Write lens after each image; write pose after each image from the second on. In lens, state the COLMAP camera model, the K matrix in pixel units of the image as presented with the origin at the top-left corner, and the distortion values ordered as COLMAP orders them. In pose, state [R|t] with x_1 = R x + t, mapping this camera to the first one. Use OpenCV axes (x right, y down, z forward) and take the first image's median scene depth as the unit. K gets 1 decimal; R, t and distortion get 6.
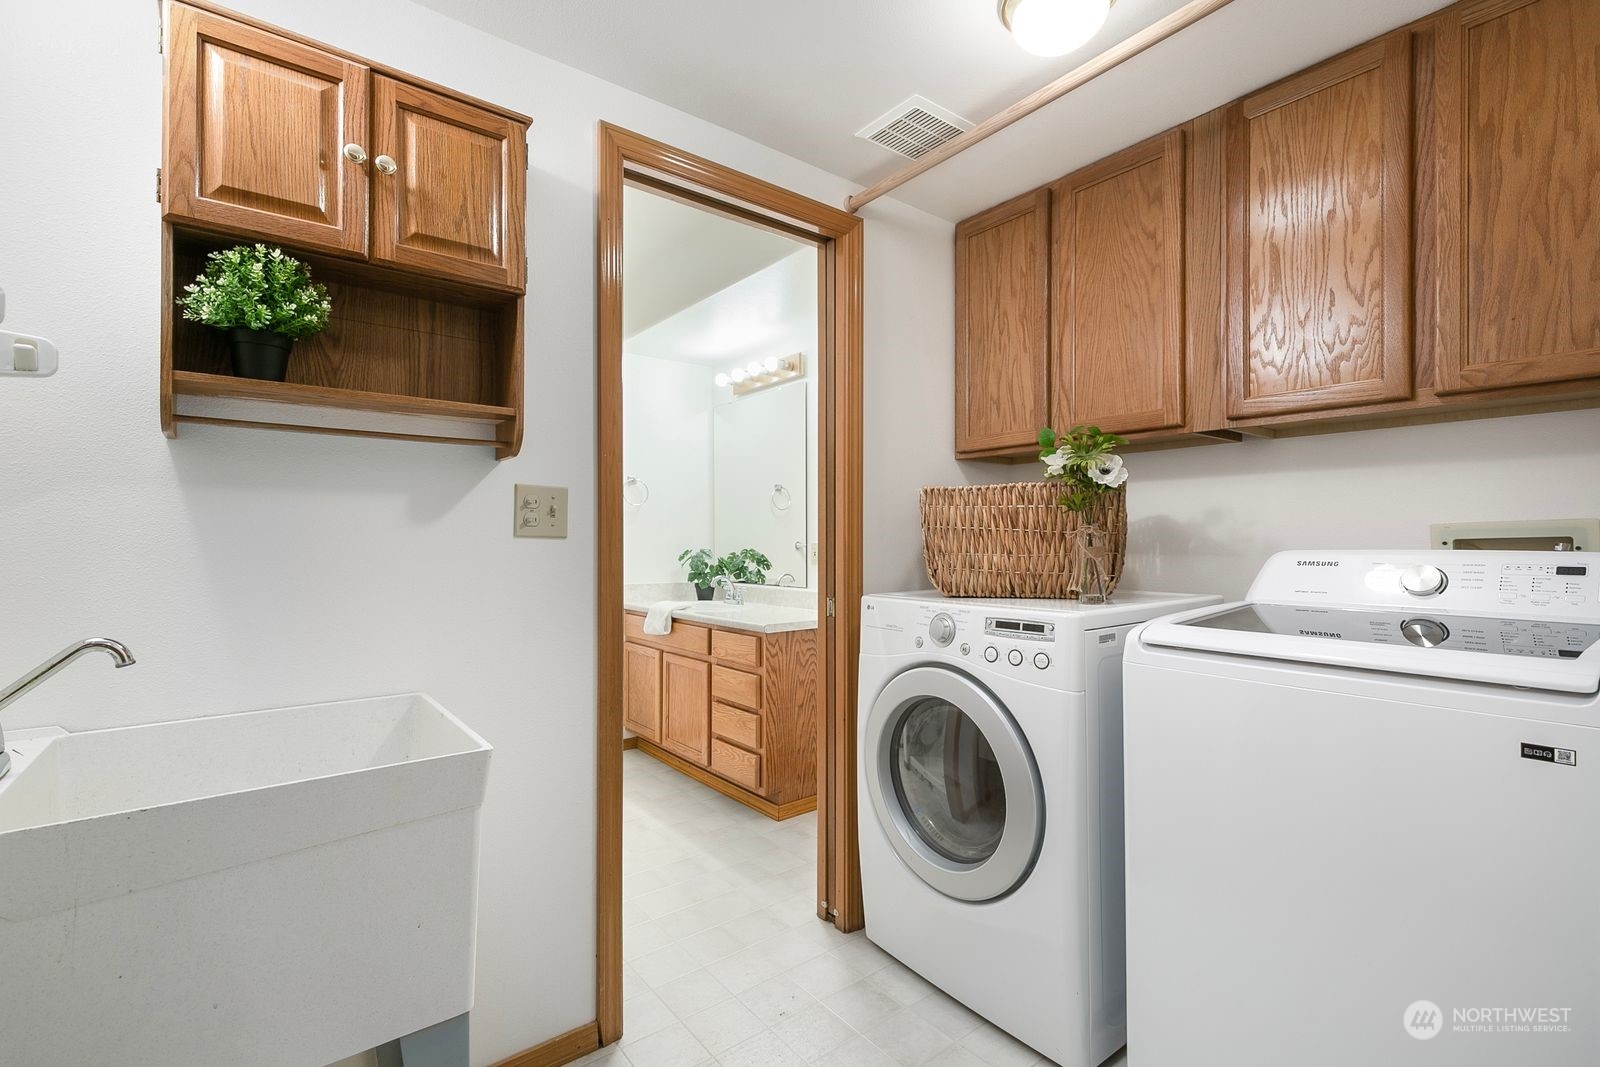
lens RADIAL K [[723.5, 0, 798.9], [0, 723.5, 538.8], [0, 0, 1]] dist [0.001409, 0.000882]
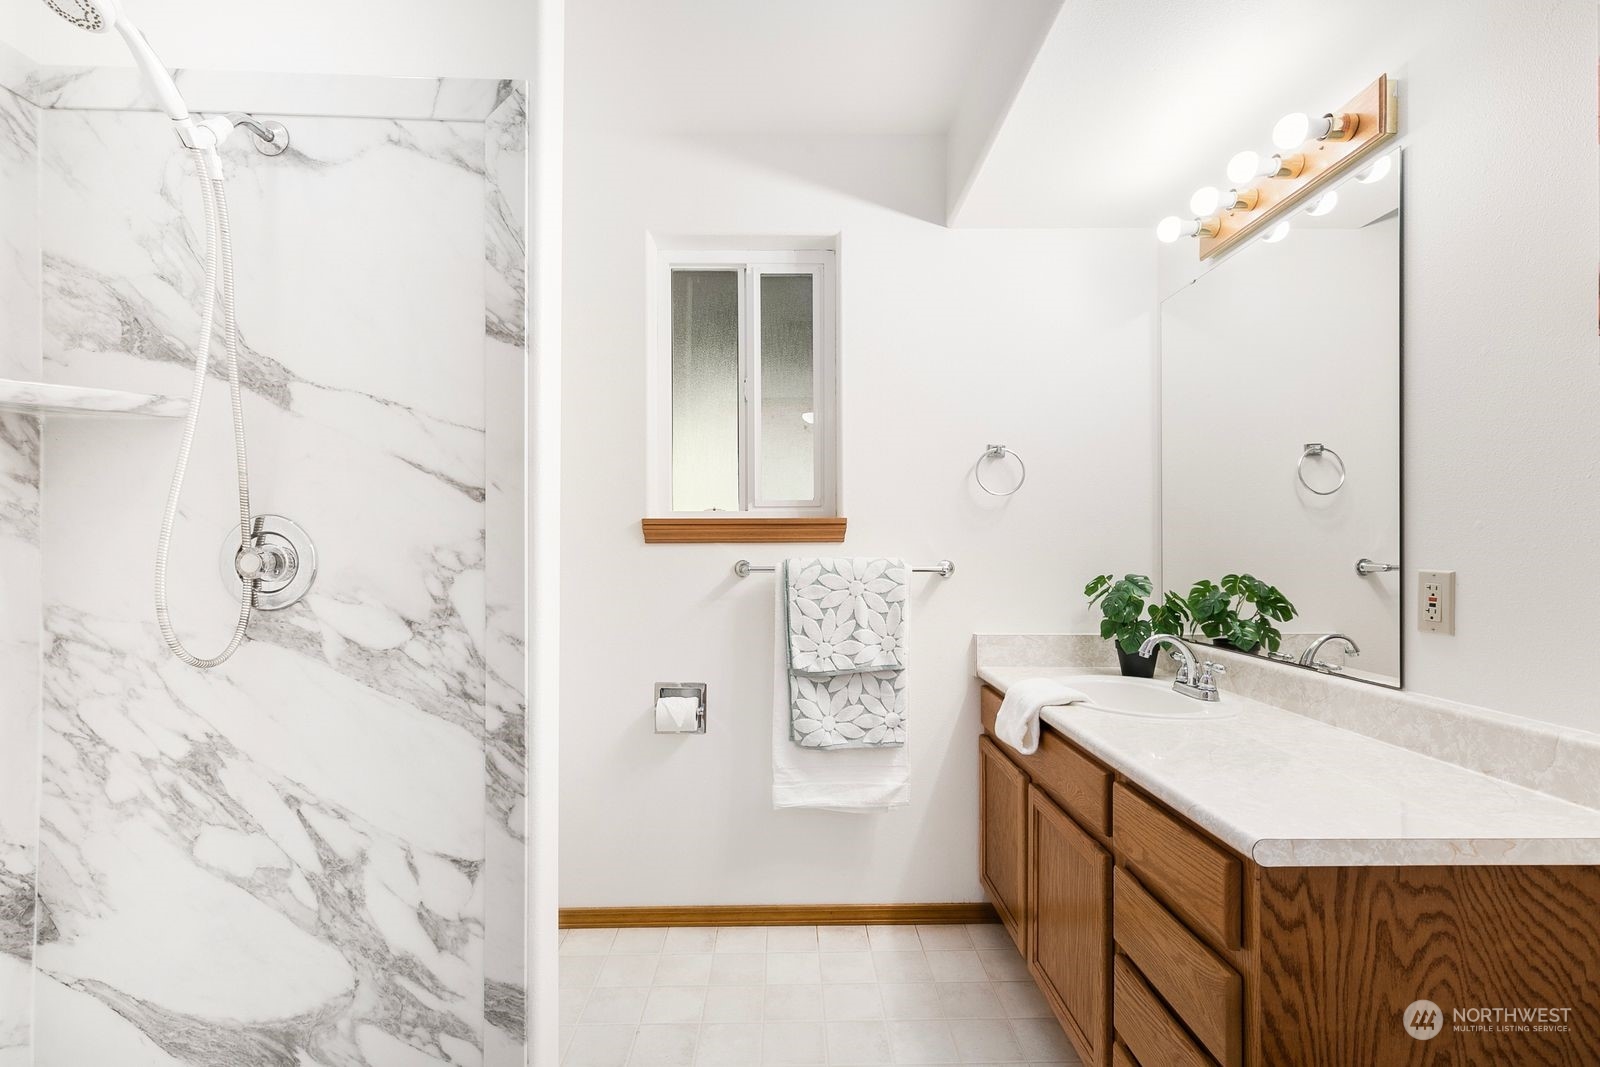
lens RADIAL K [[723.5, 0, 795.1], [0, 723.5, 546.8], [0, 0, 1]] dist [0.001409, 0.000882]
pose [[0.793684, 0.001140, -0.608329, -0.010011], [0.003838, 0.999969, 0.006882, -0.010551], [0.608318, -0.007797, 0.793655, 0.454483]]
